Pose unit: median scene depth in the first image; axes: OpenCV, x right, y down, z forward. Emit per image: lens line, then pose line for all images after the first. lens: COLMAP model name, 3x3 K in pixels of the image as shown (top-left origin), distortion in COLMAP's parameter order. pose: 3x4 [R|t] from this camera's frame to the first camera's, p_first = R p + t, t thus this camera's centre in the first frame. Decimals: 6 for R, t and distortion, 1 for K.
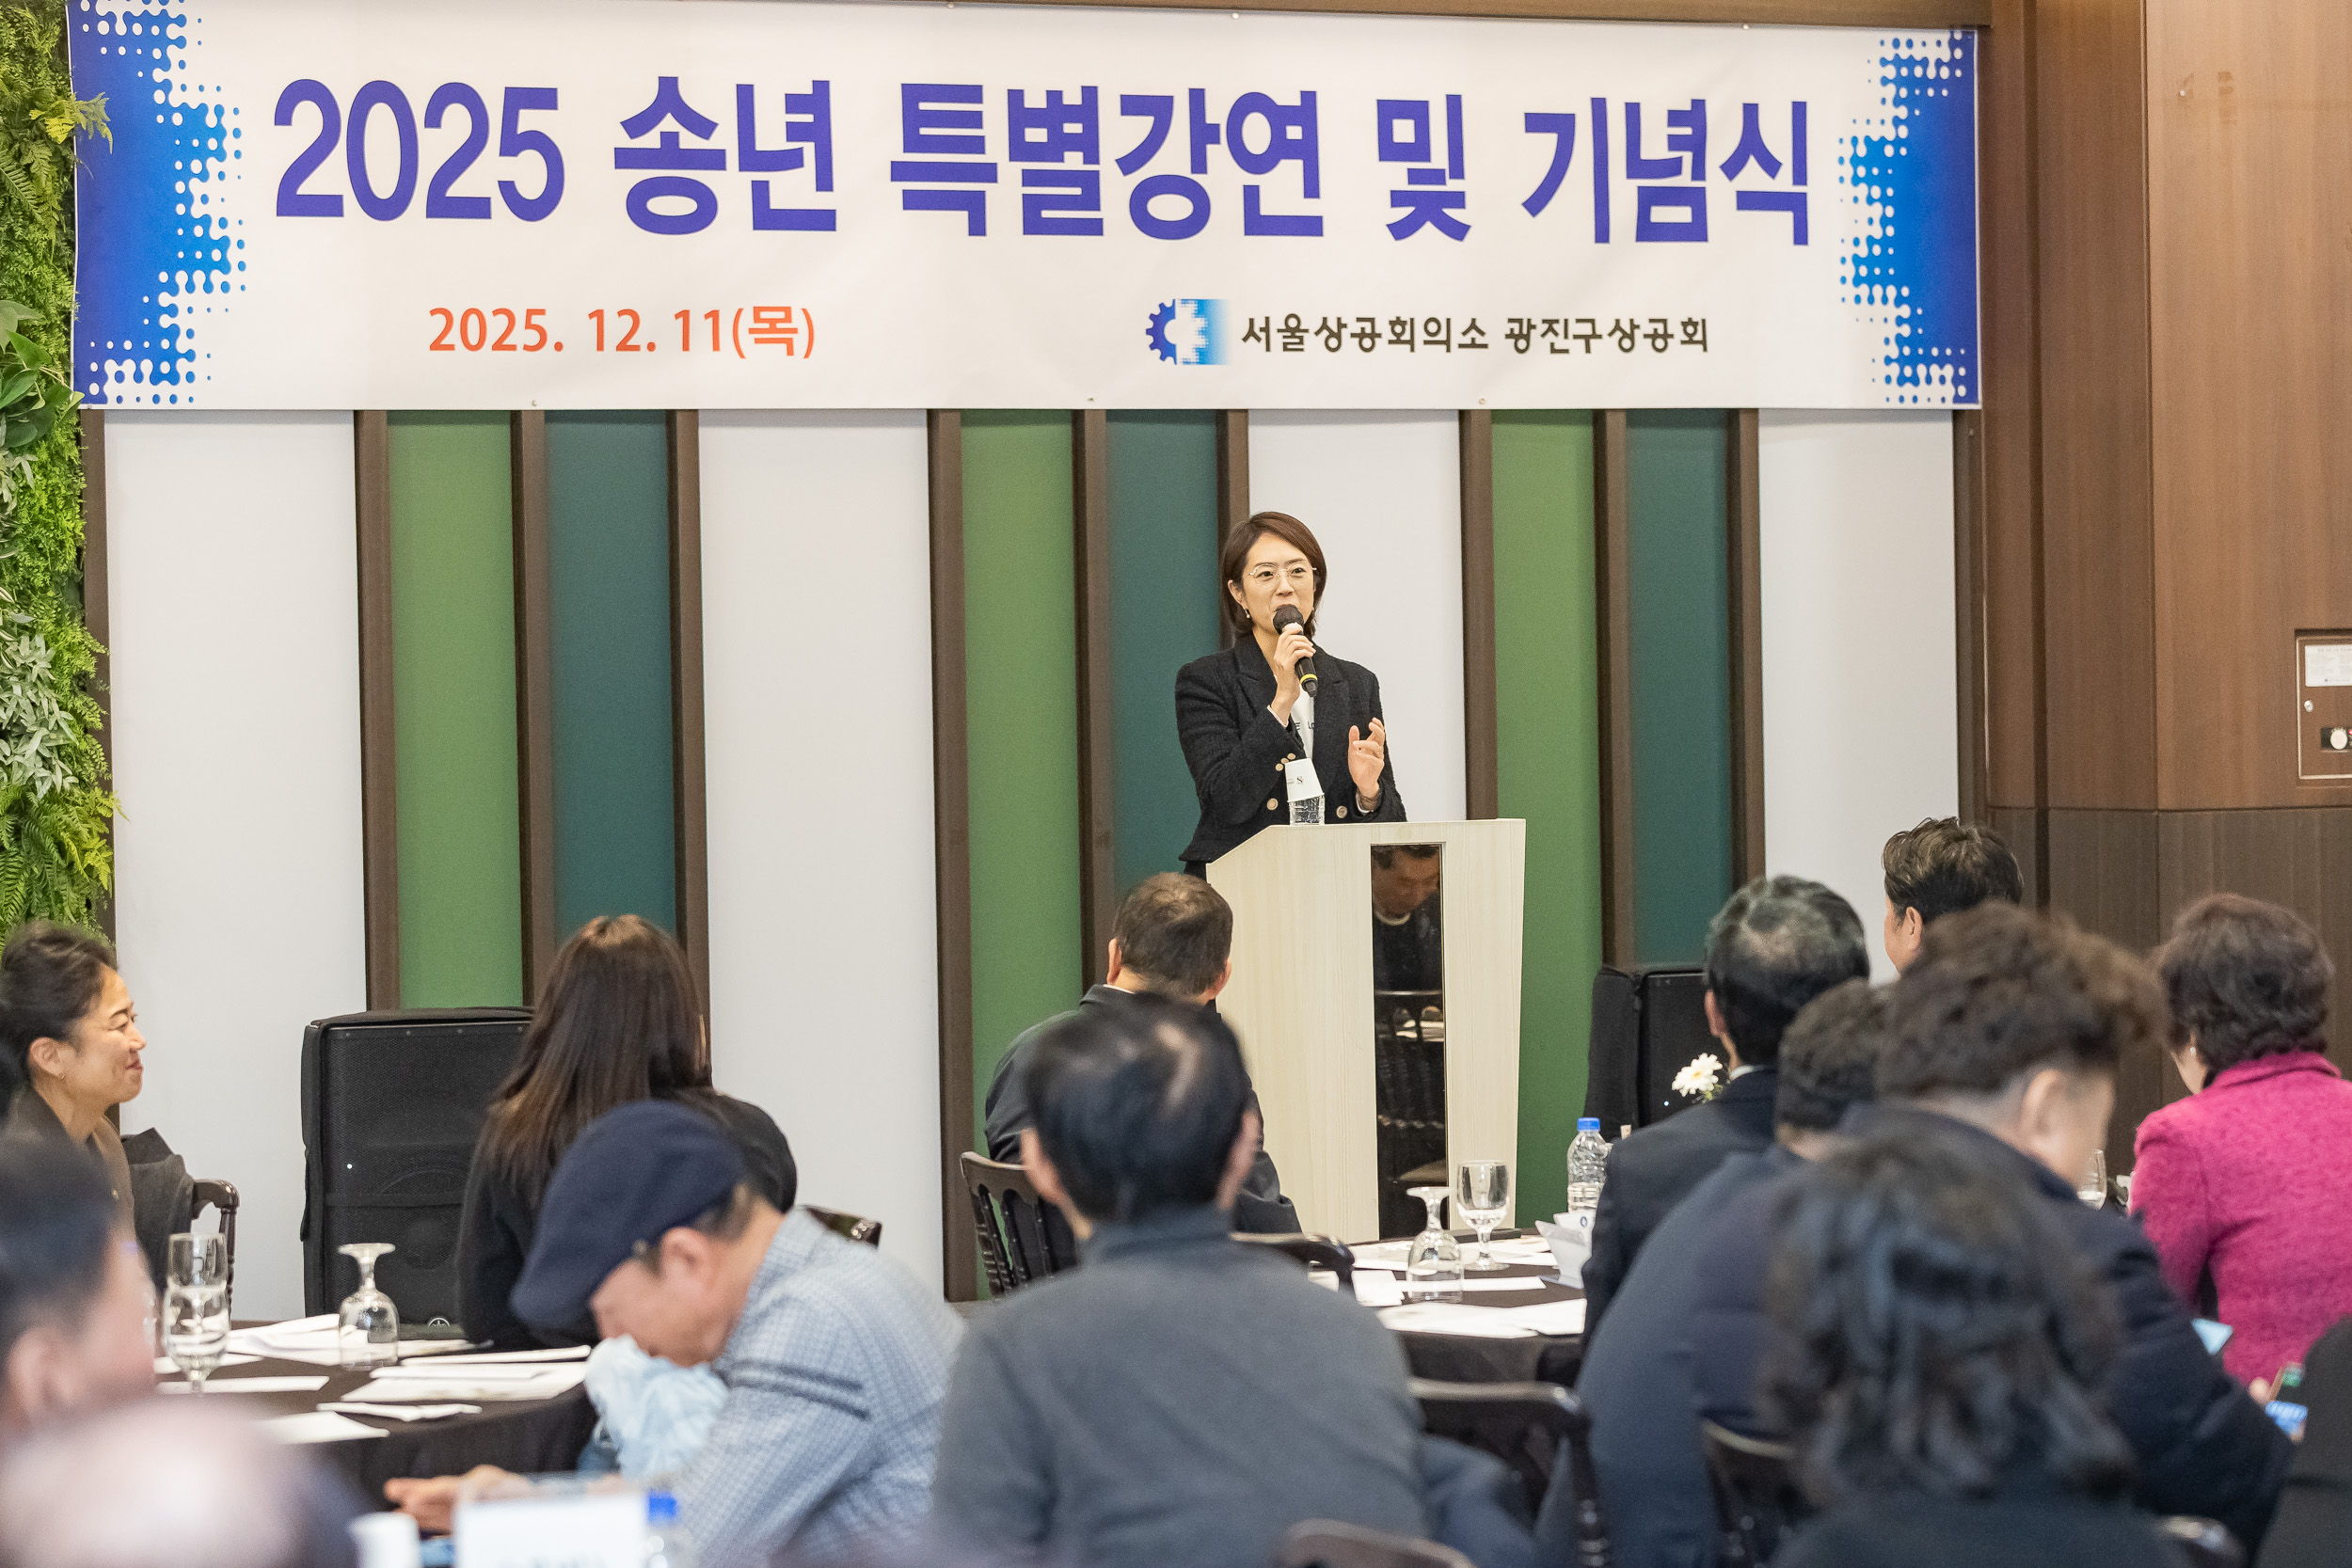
lens RADIAL K [[6121.1, 0, 1185.9], [0, 6121.1, 849.2], [0, 0, 1]] dist [-0.052457, 0.879898]
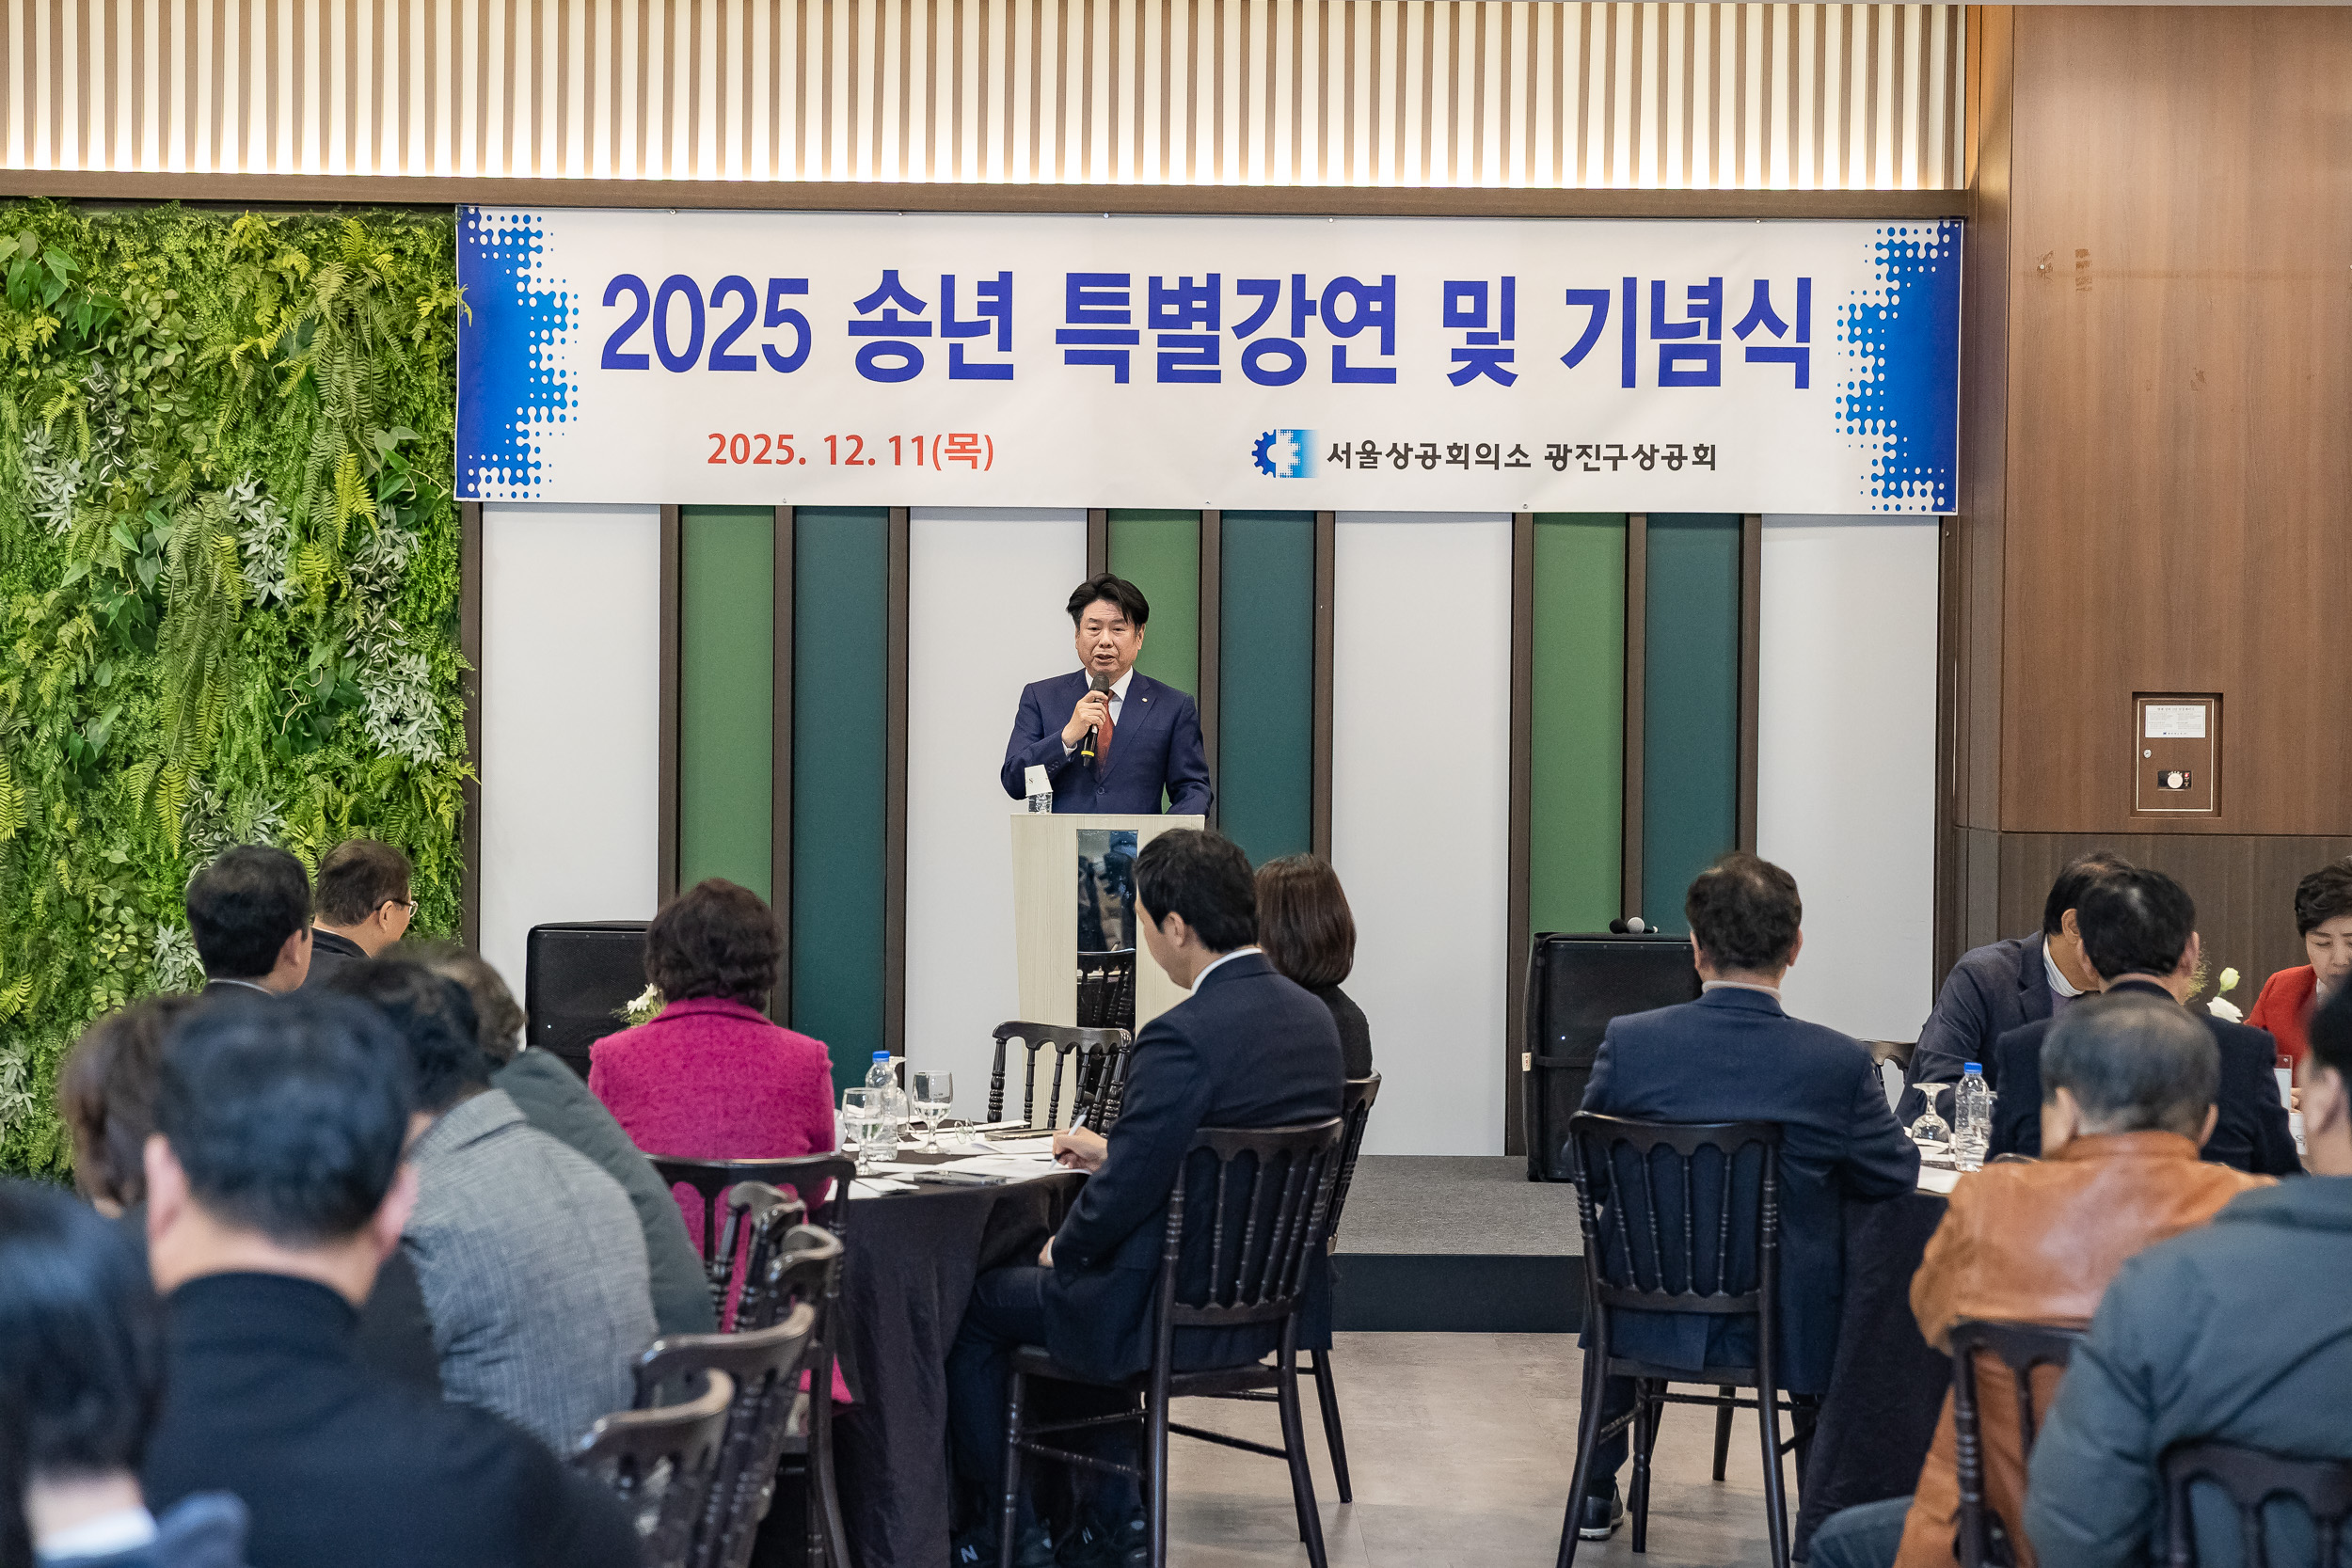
lens RADIAL K [[4412.4, 0, 1176.0], [0, 4412.4, 793.2], [0, 0, 1]] dist [0.119733, -0.286372]
pose [[0.920040, 0.035172, -0.390242, 0.368275], [-0.038051, 0.999276, 0.000353, -0.008460], [0.389972, 0.014525, 0.920712, 0.086932]]
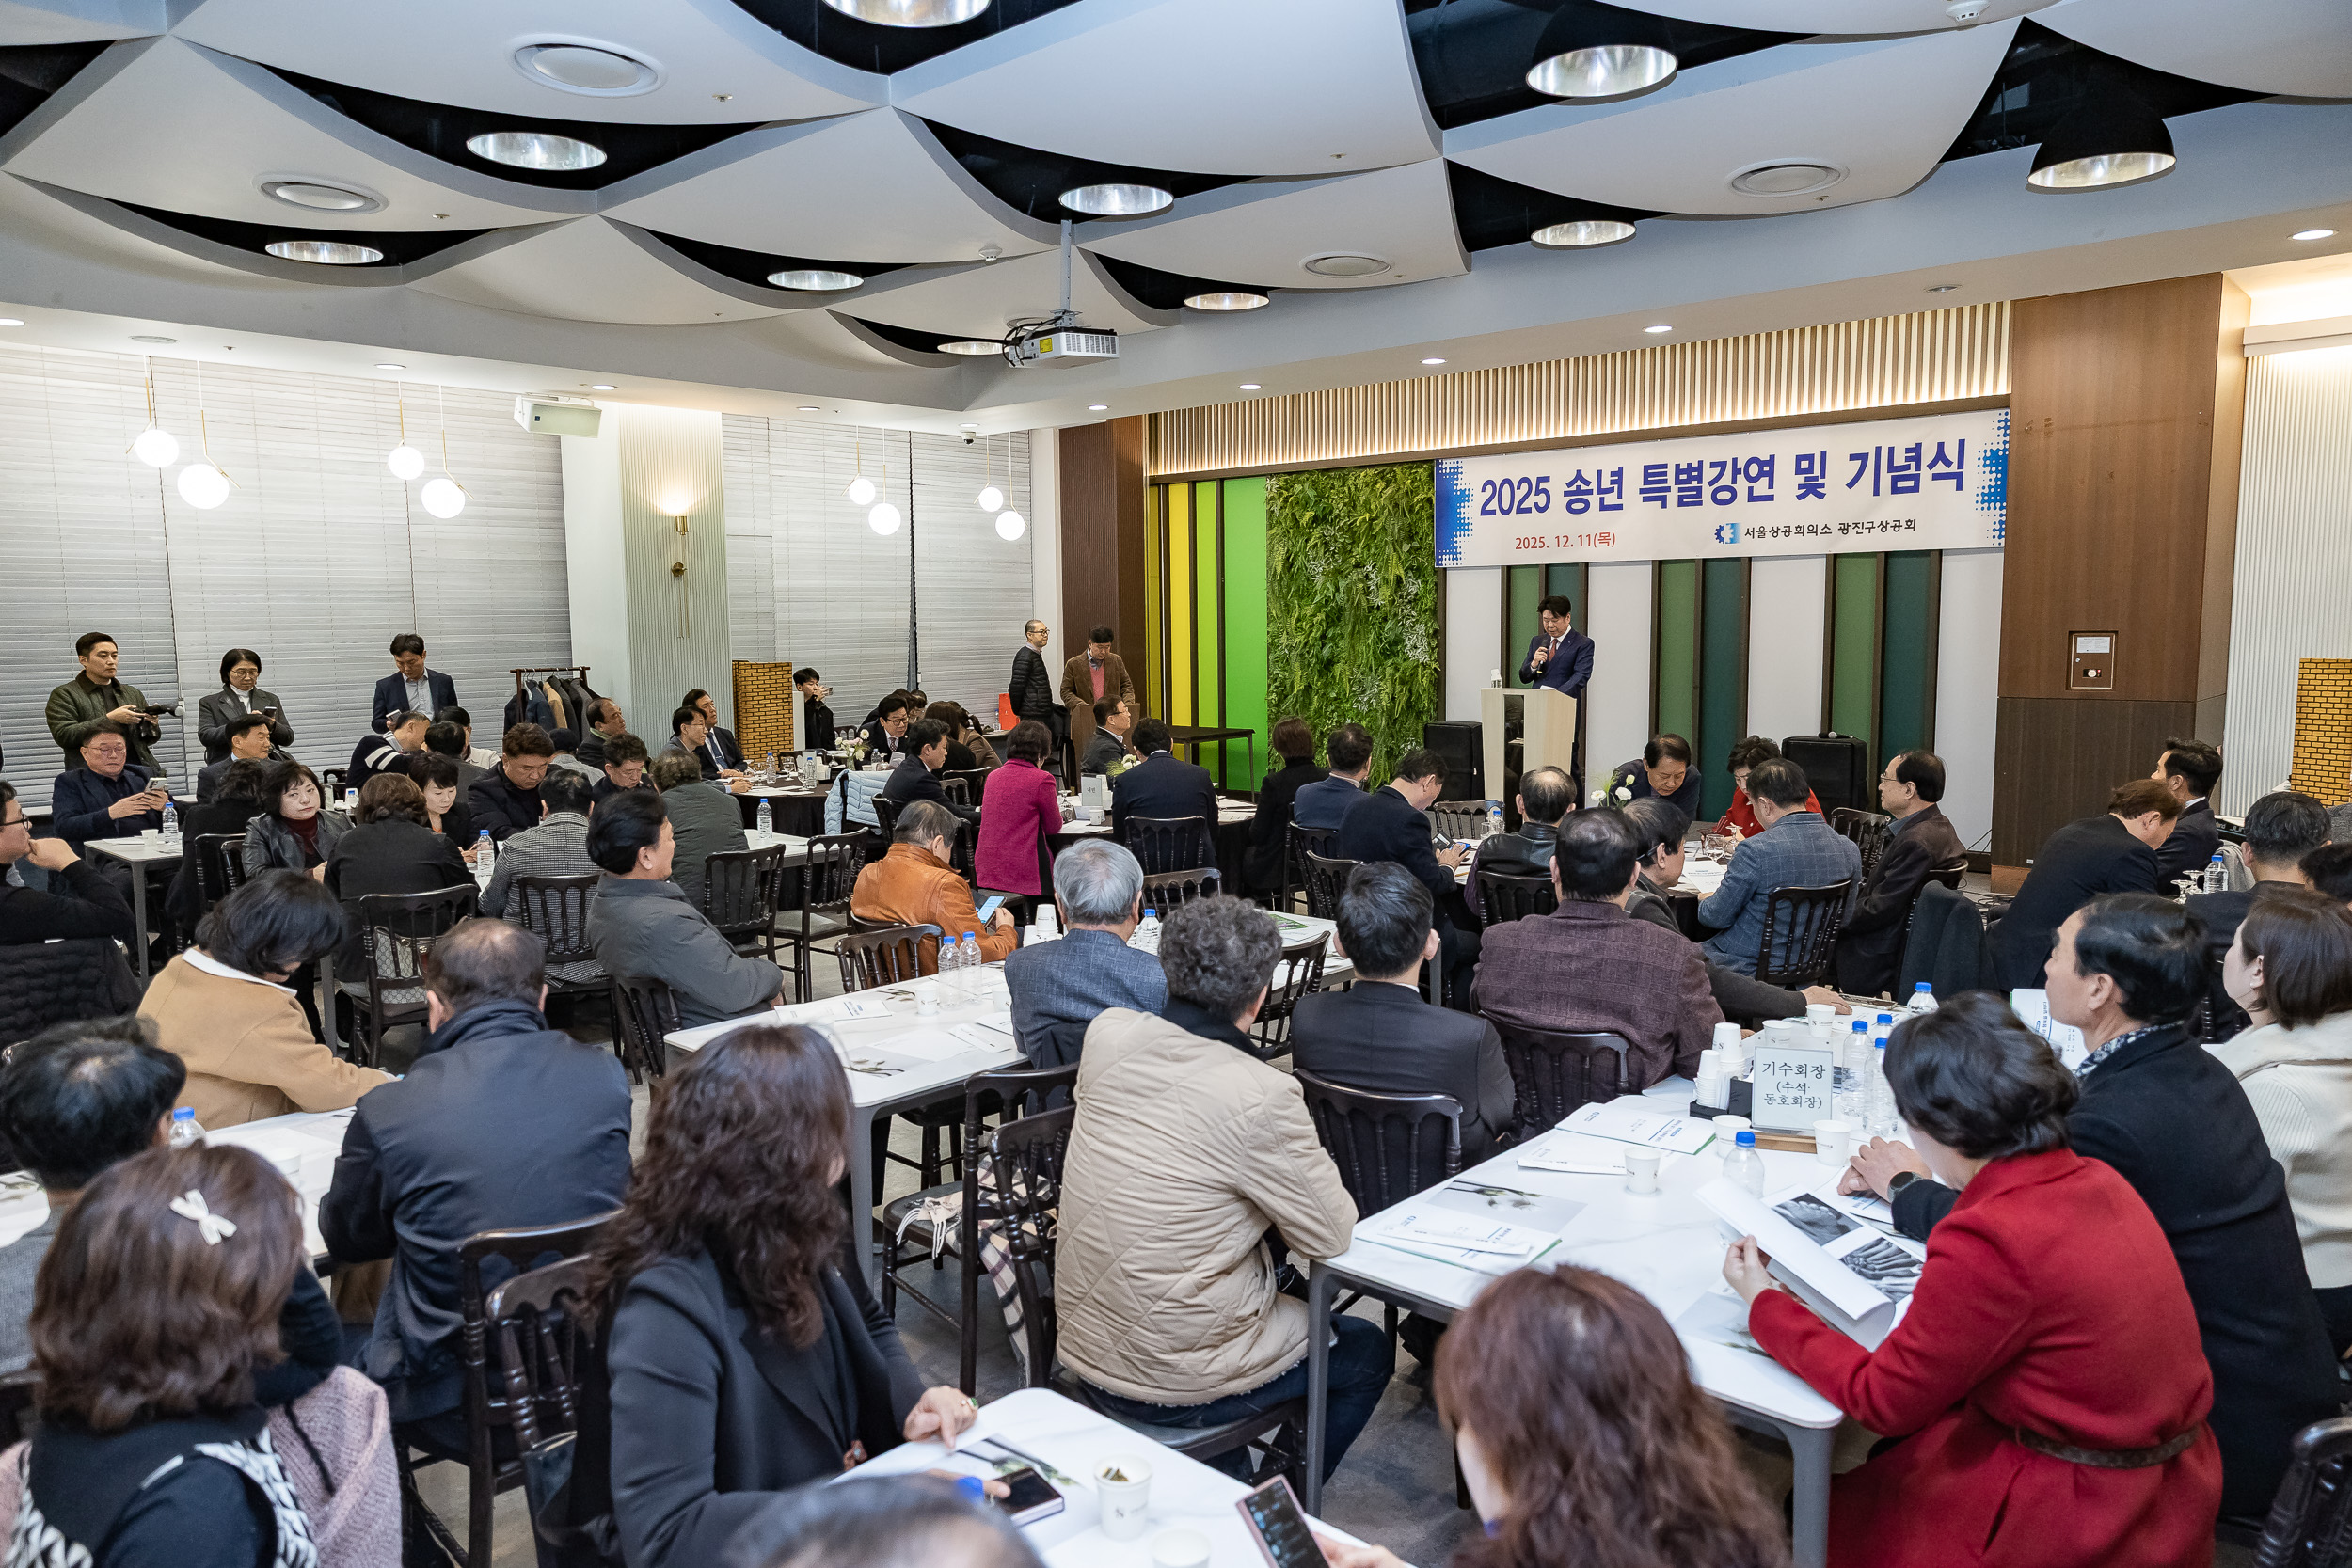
lens RADIAL K [[1566.2, 0, 1176.0], [0, 1566.2, 784.0], [0, 0, 1]] dist [-0.026215, 0.043305]
pose [[0.418159, 0.109981, -0.901691, 0.652150], [-0.018475, 0.993468, 0.112607, -0.040397], [0.908186, -0.030429, 0.417460, 0.382558]]
